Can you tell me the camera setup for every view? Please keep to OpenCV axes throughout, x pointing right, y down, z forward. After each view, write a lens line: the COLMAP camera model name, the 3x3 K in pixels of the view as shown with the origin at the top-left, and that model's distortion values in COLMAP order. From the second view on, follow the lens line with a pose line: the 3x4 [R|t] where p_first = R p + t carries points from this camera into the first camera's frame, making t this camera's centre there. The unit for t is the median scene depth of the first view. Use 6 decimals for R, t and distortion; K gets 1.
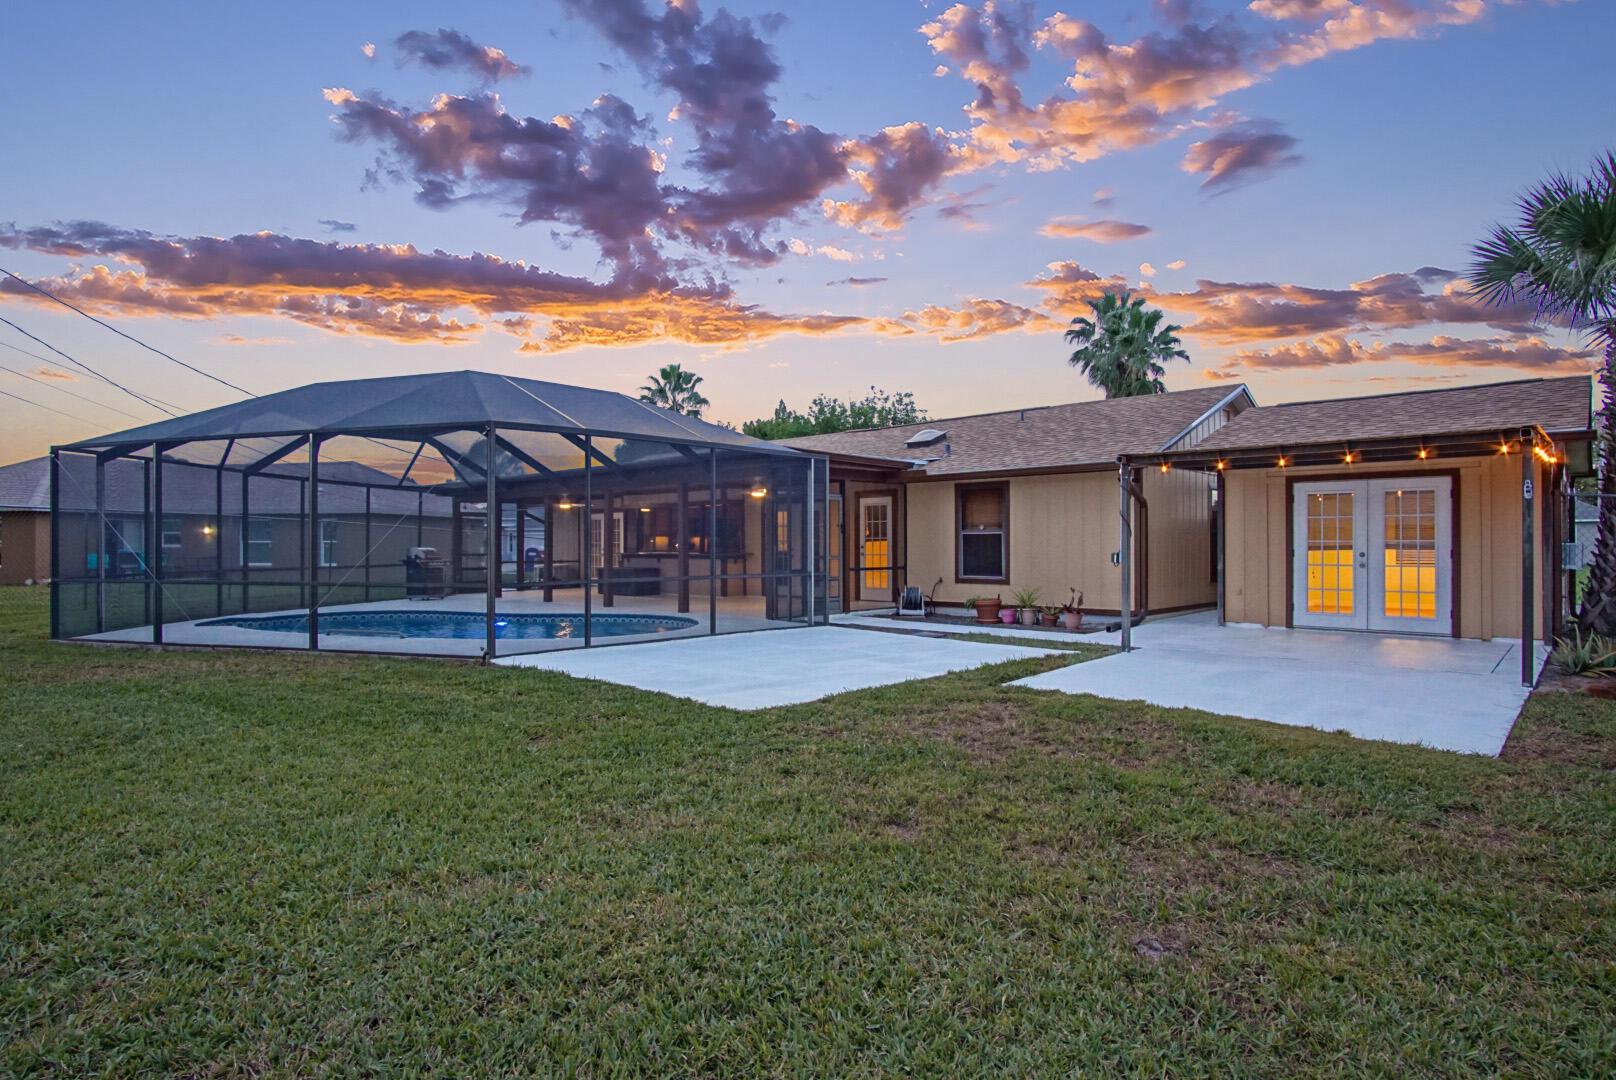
lens RADIAL K [[871.5, 0, 804.4], [0, 871.5, 543.3], [0, 0, 1]] dist [-0.040874, 0.011354]
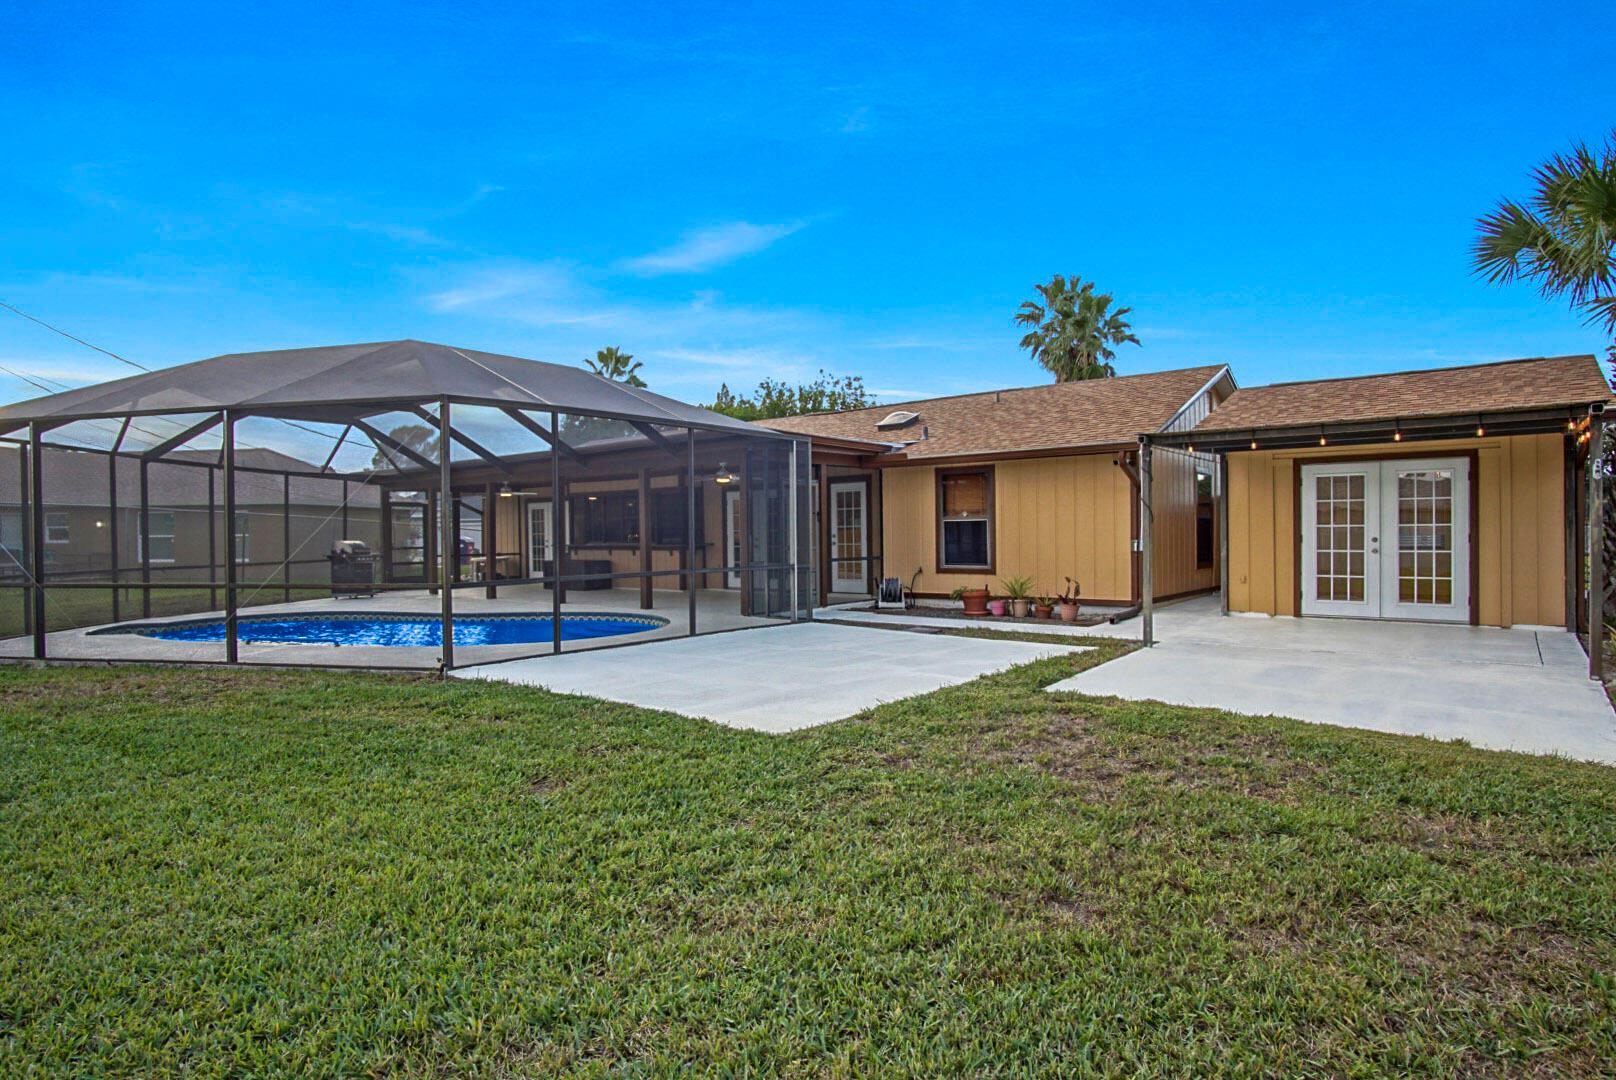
lens RADIAL K [[868.5, 0, 799.3], [0, 868.5, 540.2], [0, 0, 1]] dist [-0.037778, 0.010550]
pose [[0.996820, -0.010072, 0.079050, -0.054940], [0.009243, 0.999898, 0.010850, -0.002047], [-0.079151, -0.010084, 0.996812, 0.079823]]
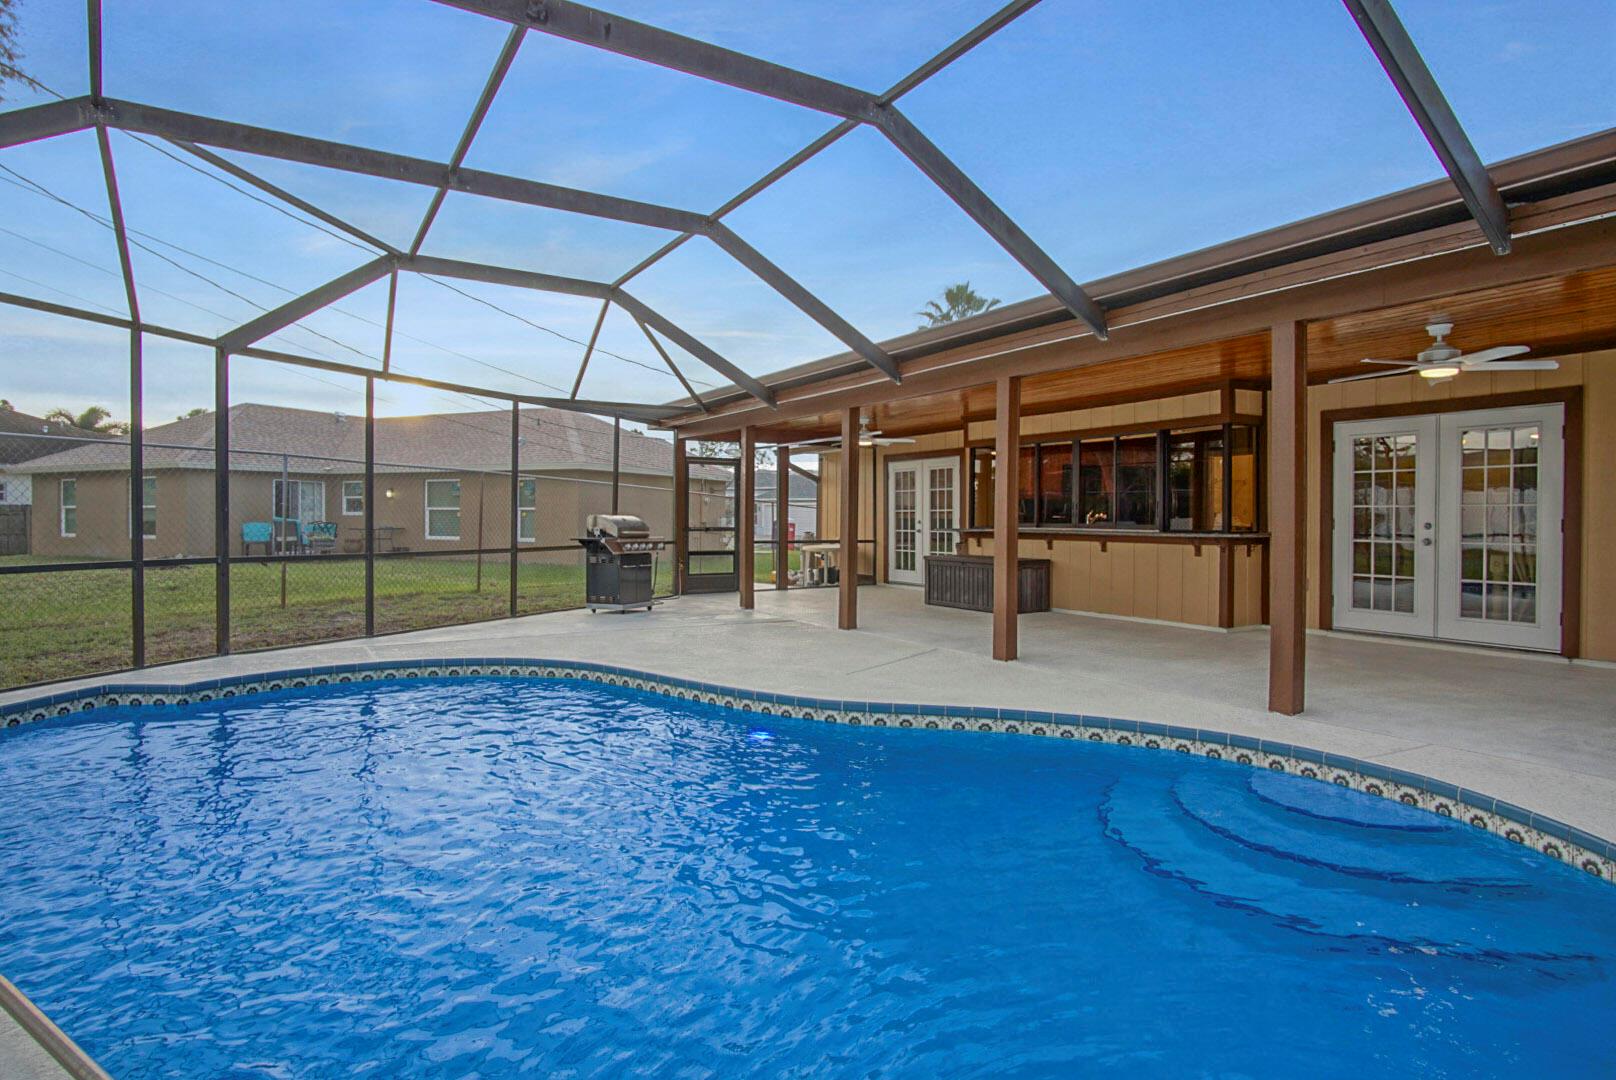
lens RADIAL K [[868.5, 0, 799.3], [0, 868.5, 540.2], [0, 0, 1]] dist [-0.037778, 0.010550]
pose [[0.964146, 0.013631, -0.265023, -0.259423], [-0.006431, 0.999587, 0.028016, 0.005991], [0.265296, -0.025307, 0.963835, 0.705918]]
